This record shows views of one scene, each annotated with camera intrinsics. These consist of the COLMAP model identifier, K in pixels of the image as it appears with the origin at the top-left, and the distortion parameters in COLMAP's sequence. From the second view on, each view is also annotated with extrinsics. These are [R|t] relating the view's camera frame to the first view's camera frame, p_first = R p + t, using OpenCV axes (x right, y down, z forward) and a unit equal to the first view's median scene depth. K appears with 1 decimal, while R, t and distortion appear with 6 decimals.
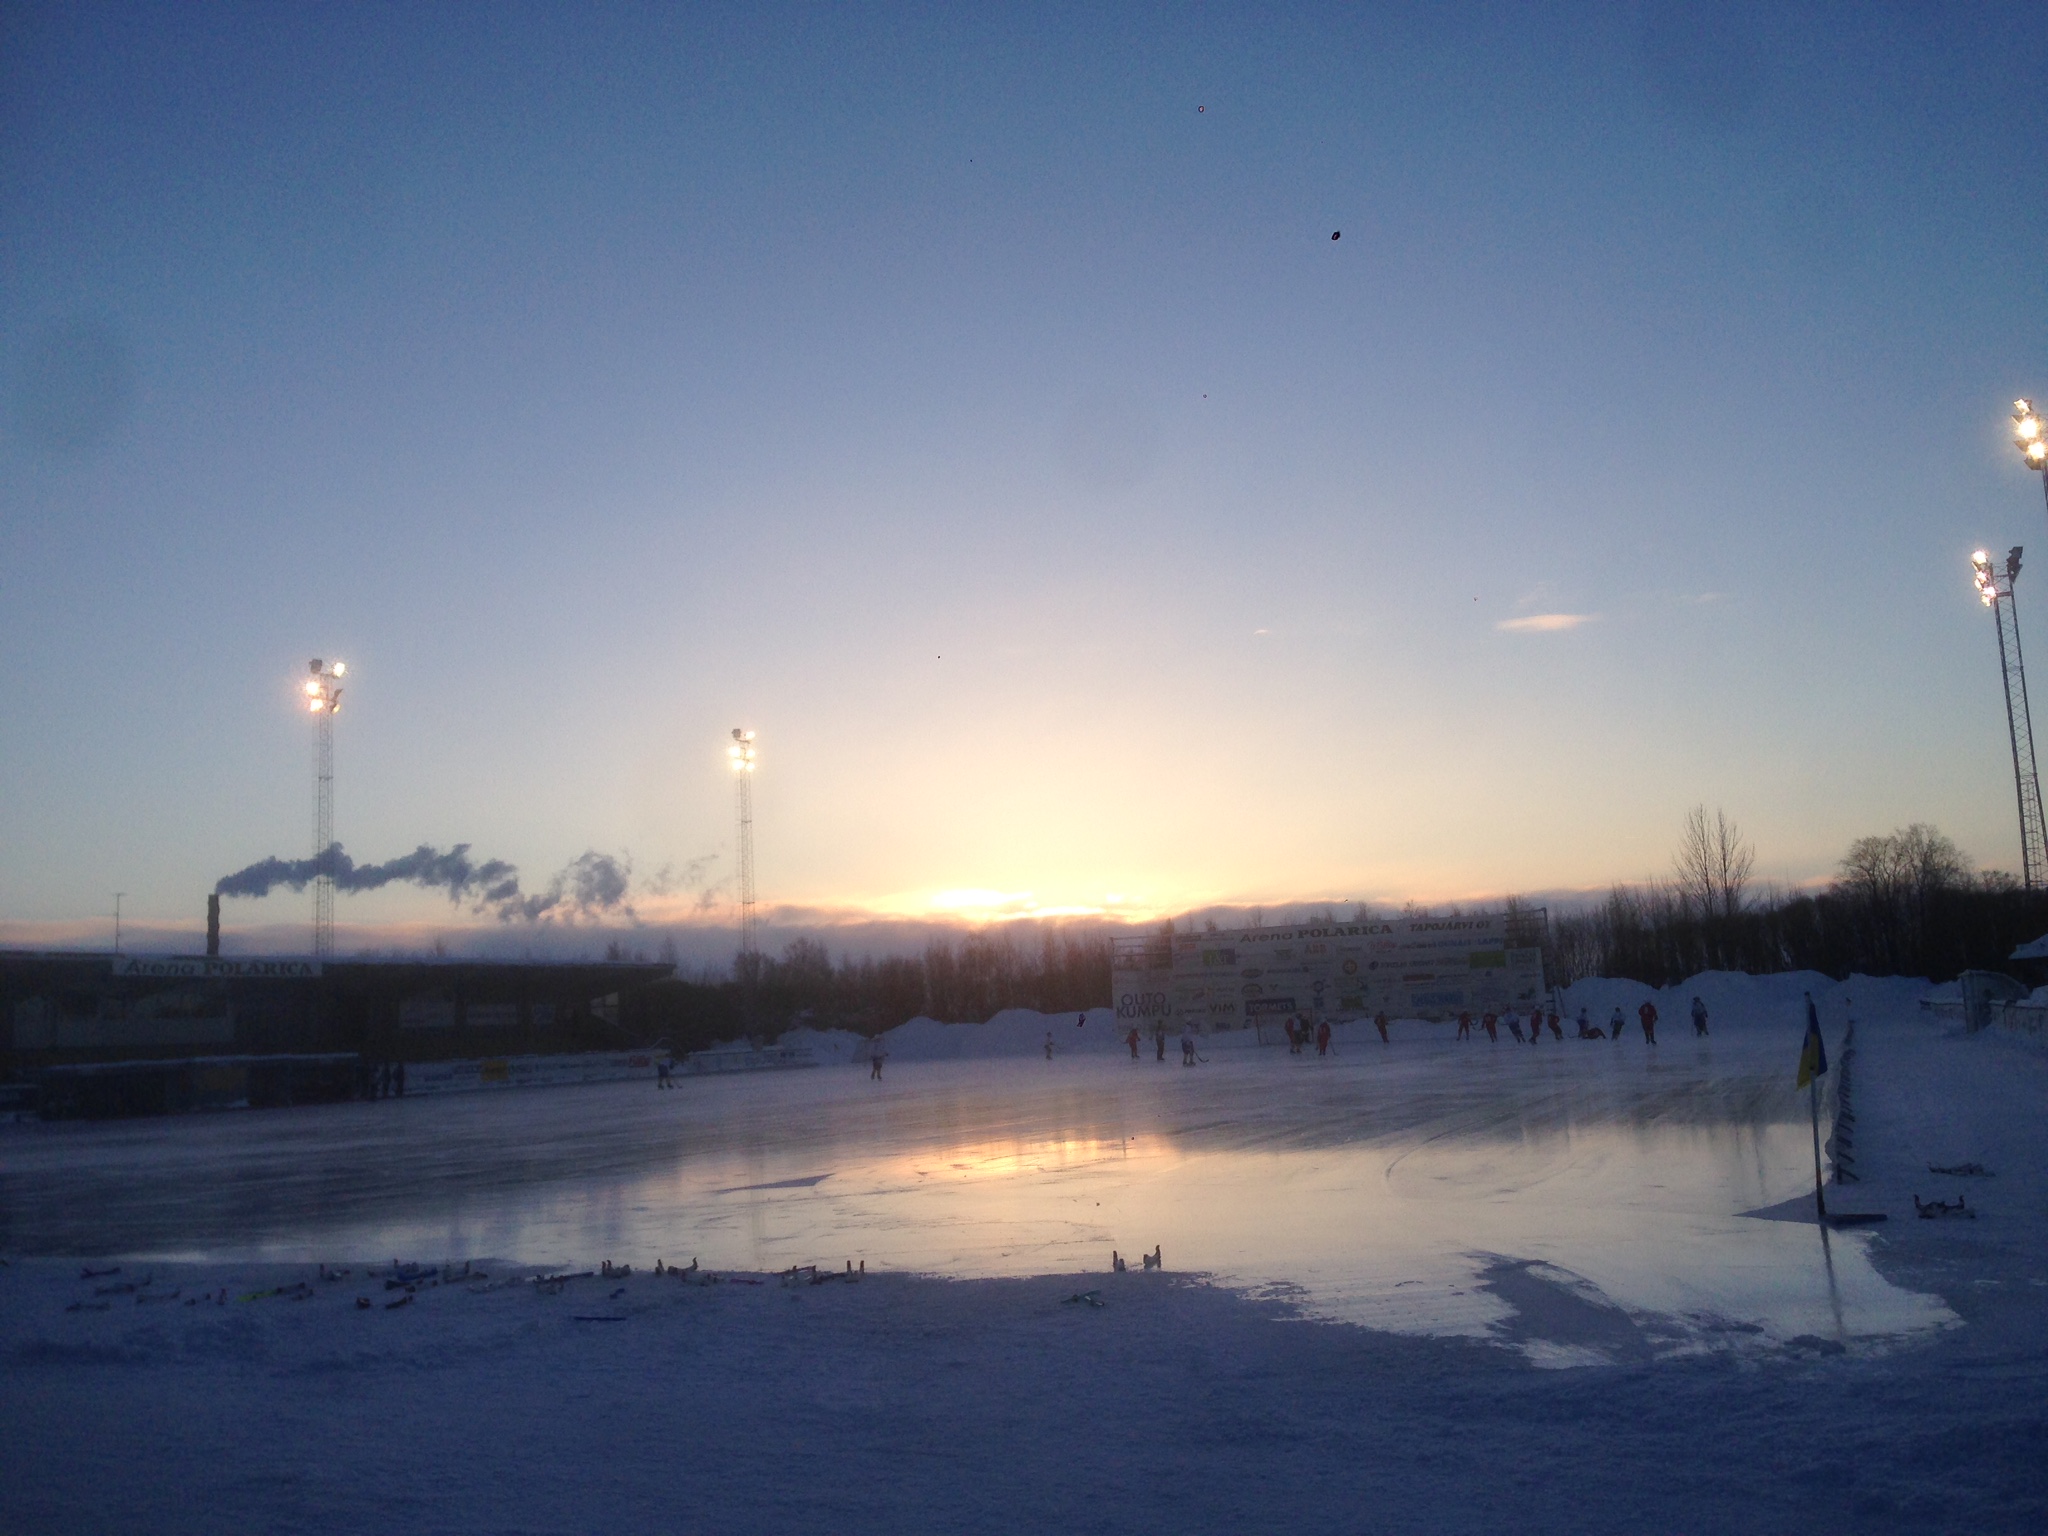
lens RADIAL K [[1975.8, 0, 1023.4], [0, 1975.8, 768.0], [0, 0, 1]] dist [0.015287, 0.000000]
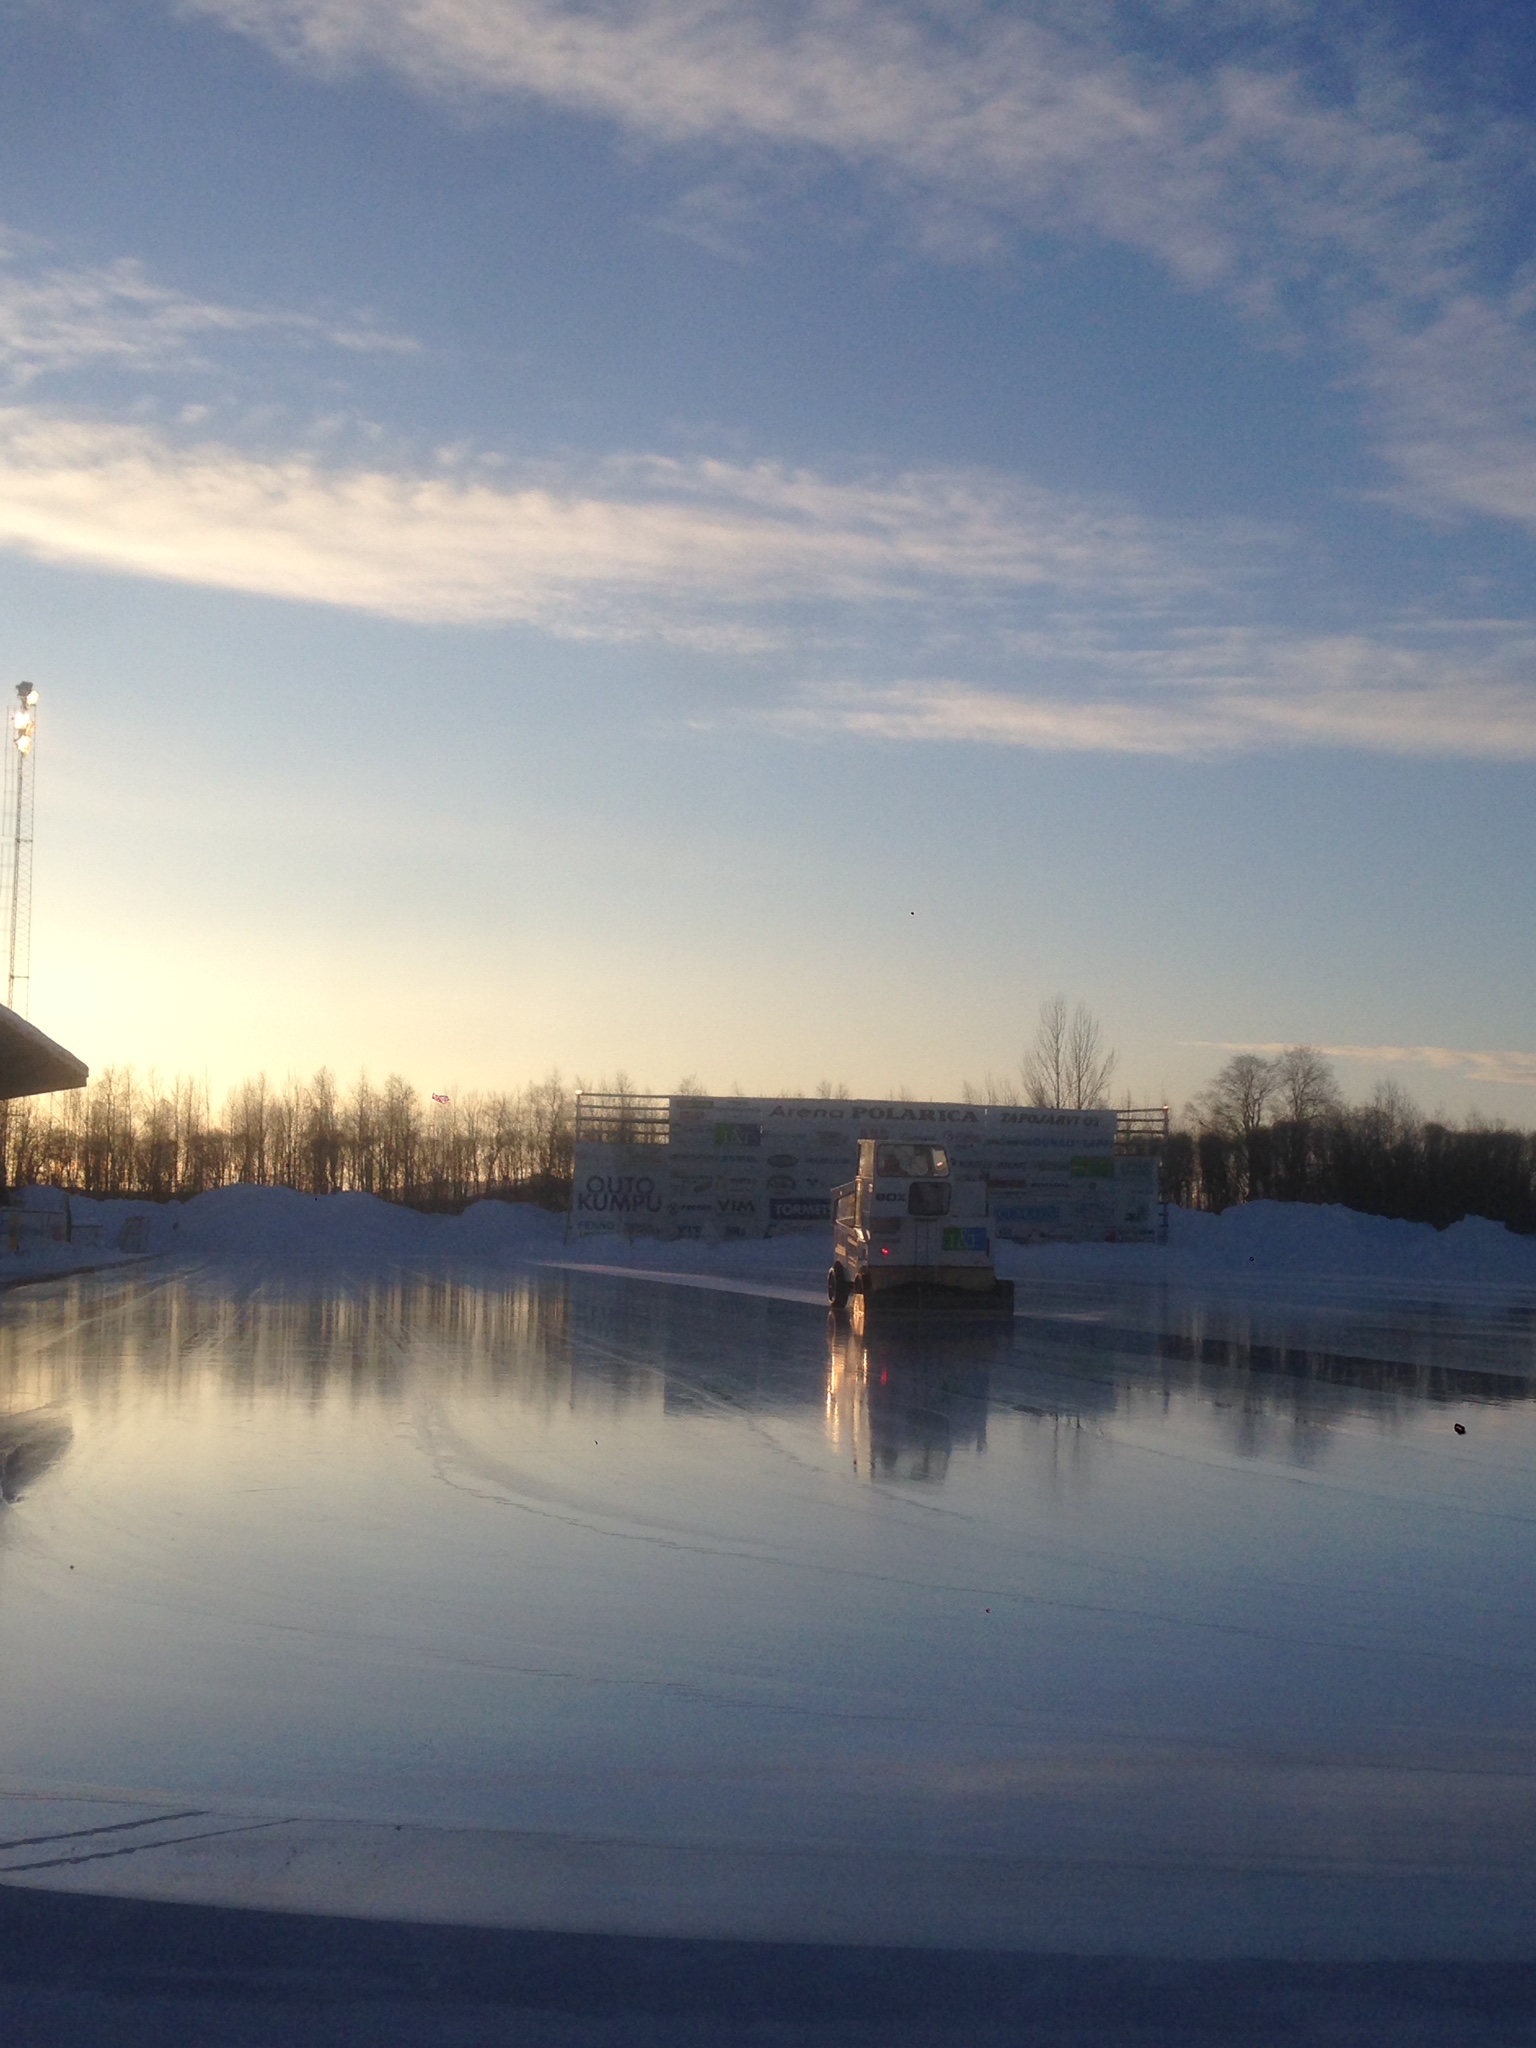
lens RADIAL K [[2553.1, 0, 768.0], [0, 2553.1, 1024.2], [0, 0, 1]] dist [-0.010235, 0.000000]
pose [[0.794535, 0.107149, 0.597690, -0.446015], [-0.133592, 0.991036, -0.000075, 0.055802], [-0.592340, -0.079787, 0.801728, 0.267158]]
